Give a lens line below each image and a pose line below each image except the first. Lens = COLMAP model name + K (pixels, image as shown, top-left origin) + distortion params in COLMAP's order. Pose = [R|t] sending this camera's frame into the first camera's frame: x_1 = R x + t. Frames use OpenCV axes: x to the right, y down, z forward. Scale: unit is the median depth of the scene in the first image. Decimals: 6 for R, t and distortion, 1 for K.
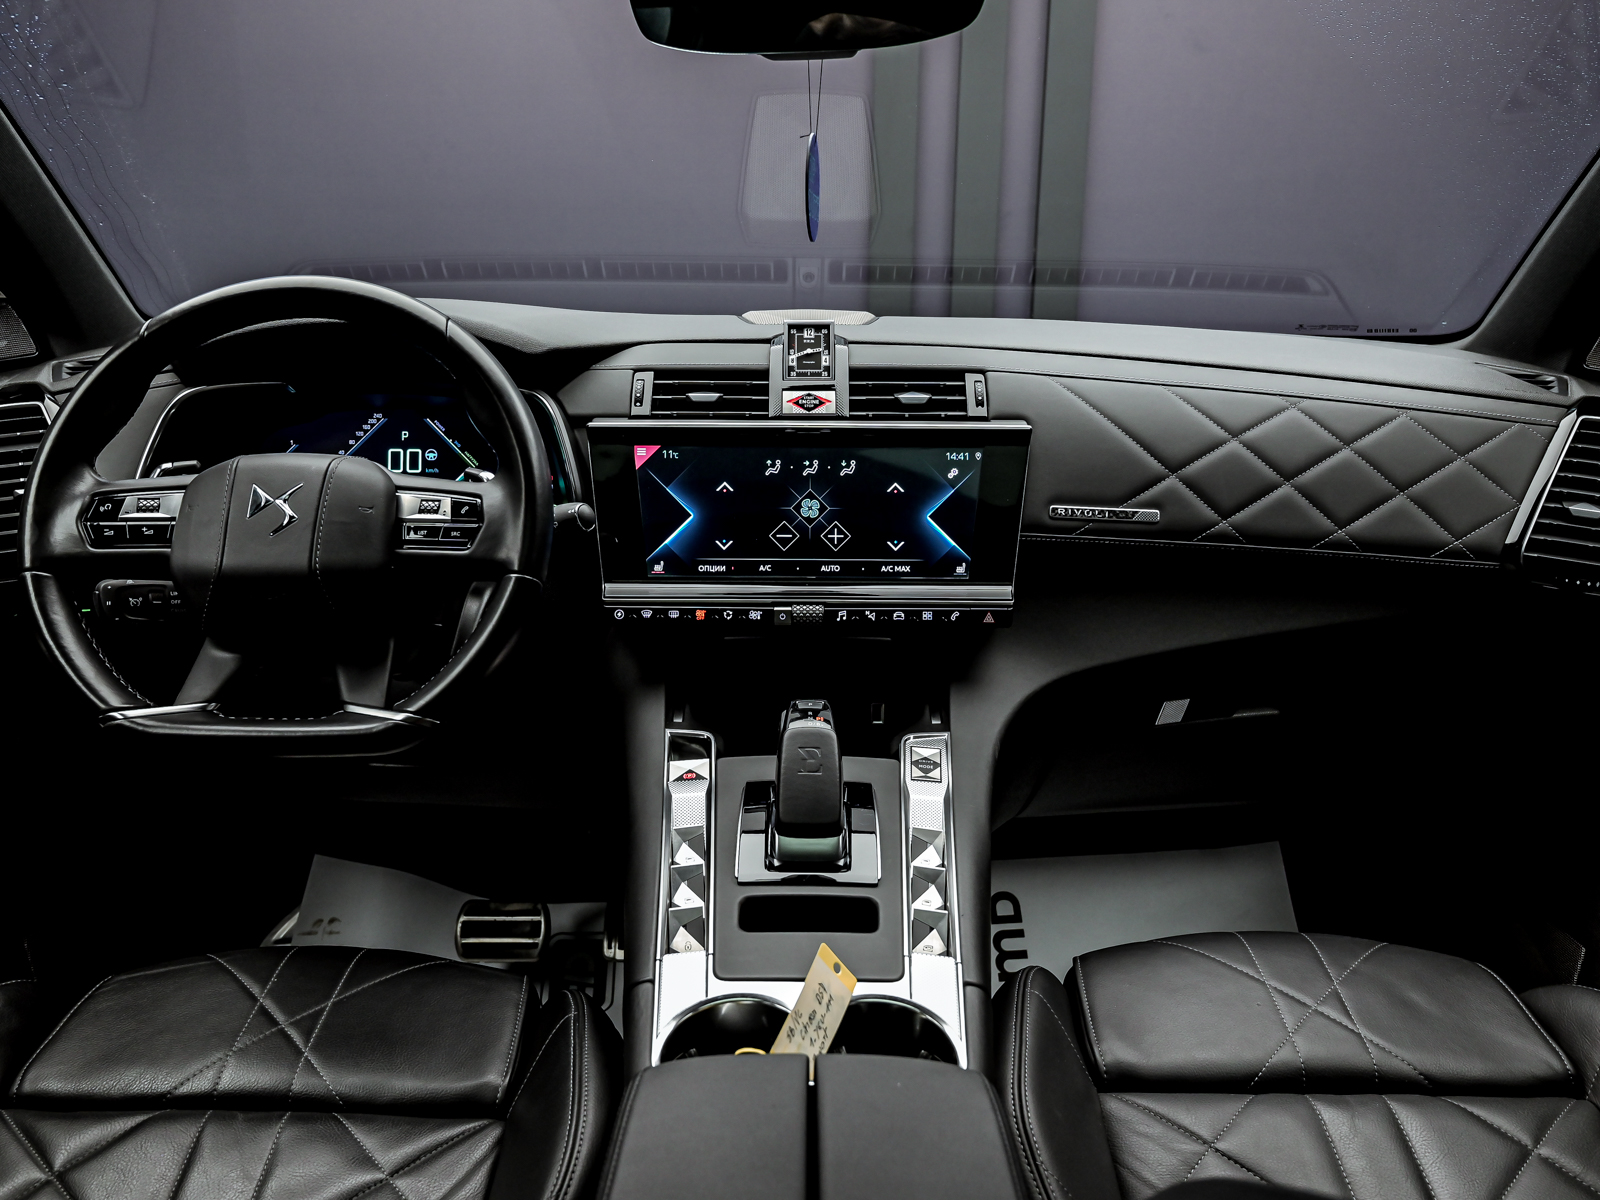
lens RADIAL K [[1145.0, 0, 797.7], [0, 1145.0, 608.9], [0, 0, 1]] dist [0.010365, 0.002964]
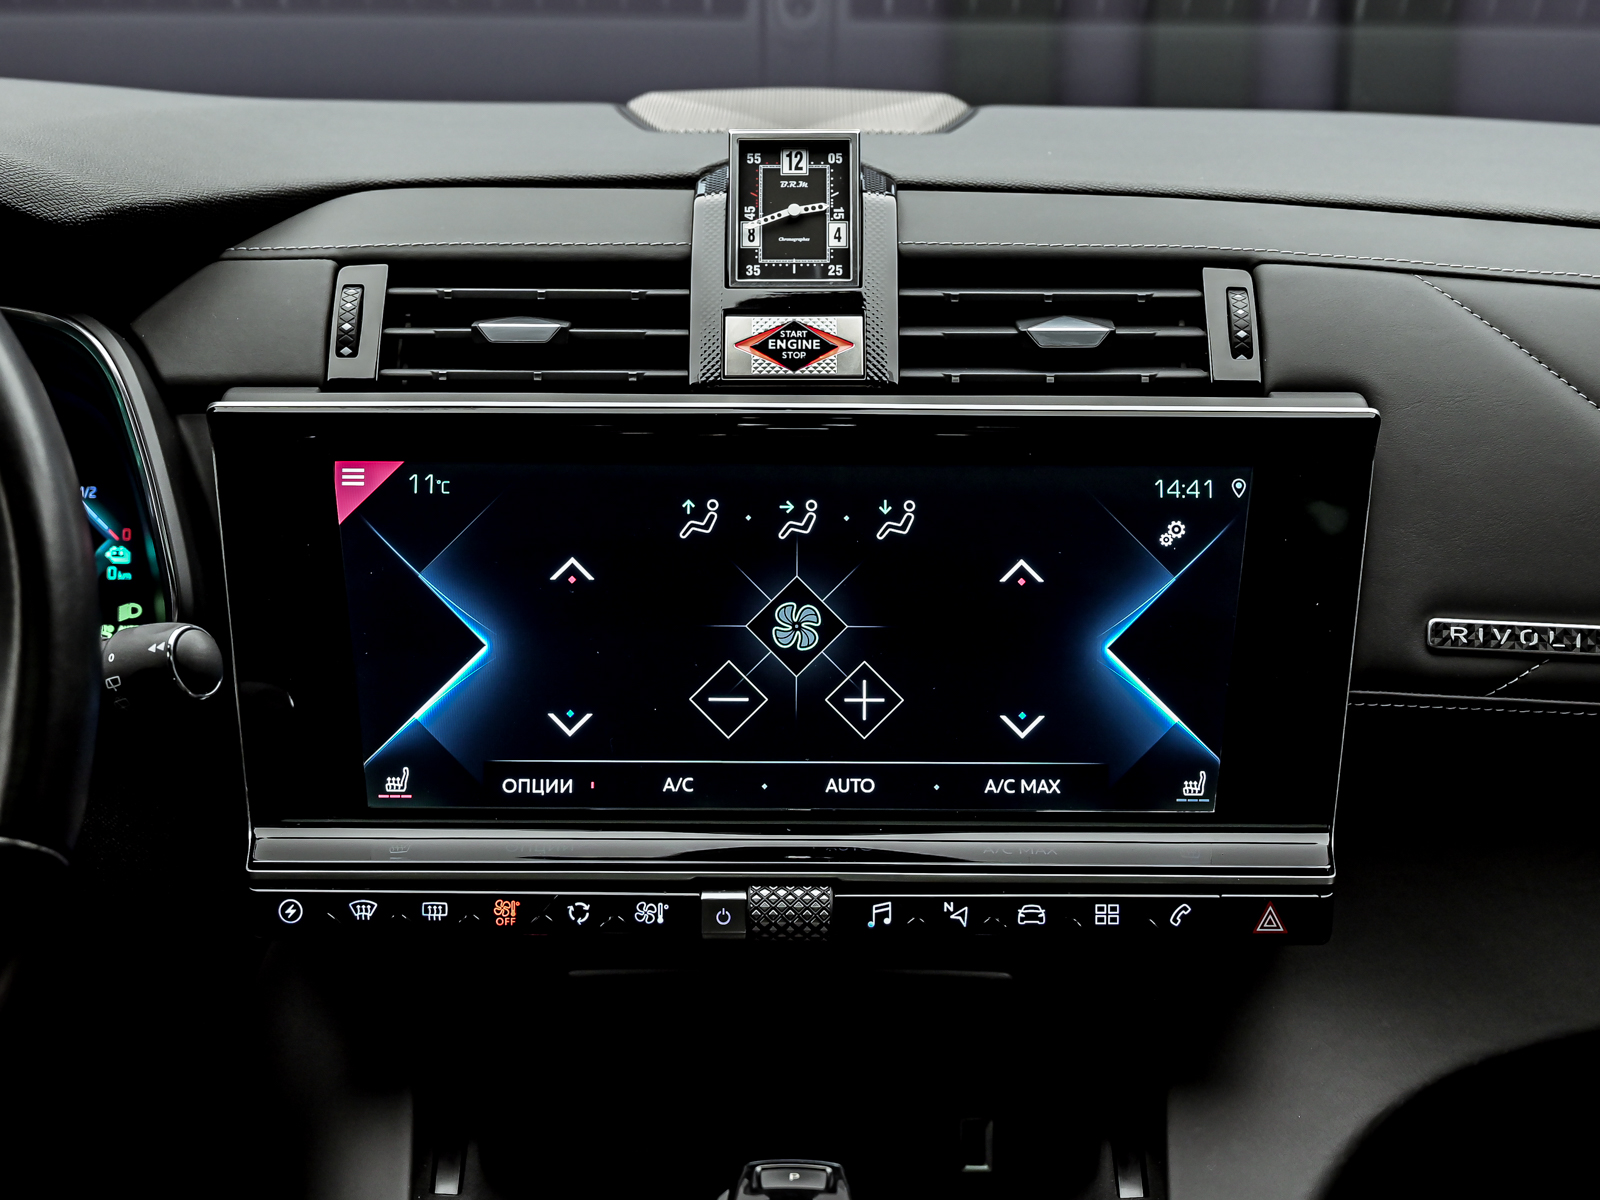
lens RADIAL K [[2192.6, 0, 801.5], [0, 2192.6, 595.6], [0, 0, 1]] dist [-0.001072, 0.000000]
pose [[0.999999, -0.000889, -0.000792, 0.012986], [0.000885, 0.999989, -0.004567, -0.094523], [0.000796, 0.004566, 0.999989, 0.272655]]
